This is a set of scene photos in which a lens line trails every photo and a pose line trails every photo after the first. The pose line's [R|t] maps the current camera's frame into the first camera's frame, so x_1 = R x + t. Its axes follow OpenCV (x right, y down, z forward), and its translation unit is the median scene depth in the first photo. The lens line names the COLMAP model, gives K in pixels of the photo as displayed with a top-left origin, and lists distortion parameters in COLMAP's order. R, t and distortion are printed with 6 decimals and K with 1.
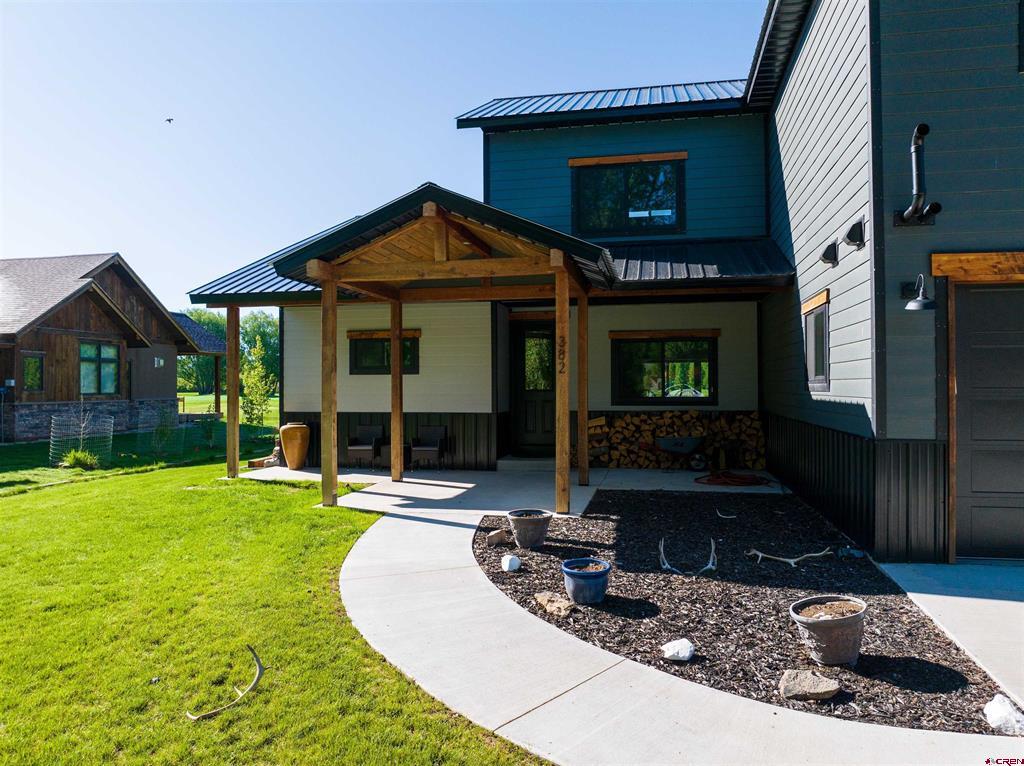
lens RADIAL K [[724.2, 0, 514.4], [0, 724.2, 379.9], [0, 0, 1]] dist [-0.054537, 0.026883]
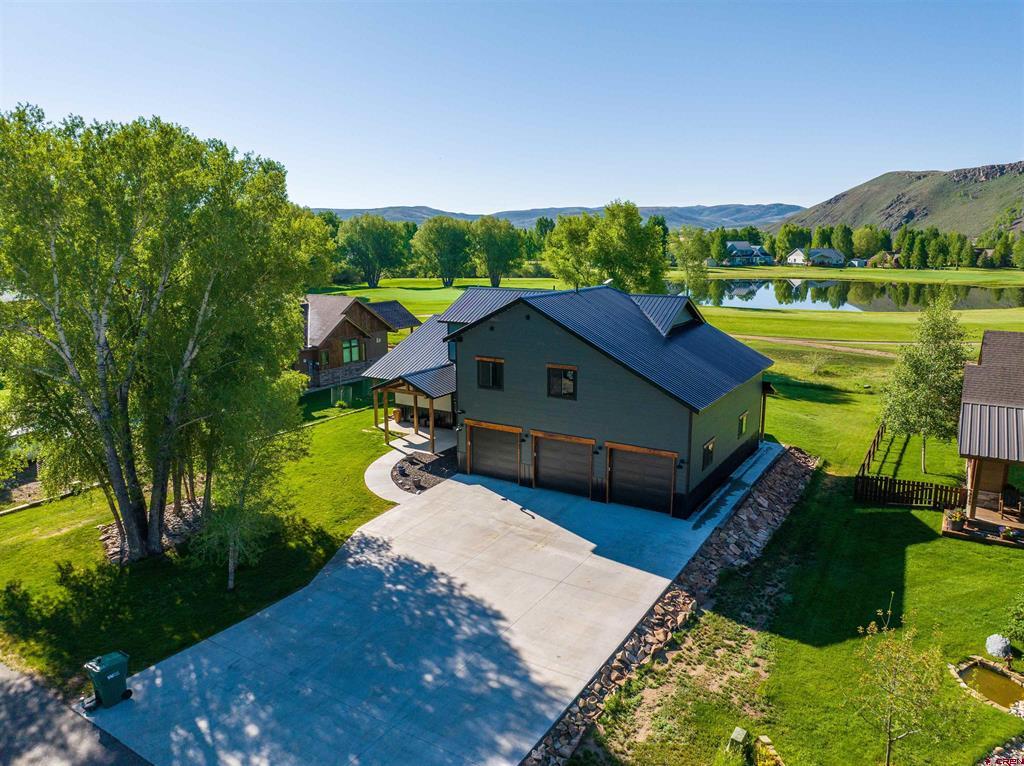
lens RADIAL K [[724.2, 0, 514.4], [0, 724.2, 379.9], [0, 0, 1]] dist [-0.054537, 0.026883]
pose [[0.939680, 0.075431, -0.333634, 0.693369], [-0.006156, 0.978953, 0.203991, -0.411678], [0.342000, -0.189633, 0.920367, -0.969741]]
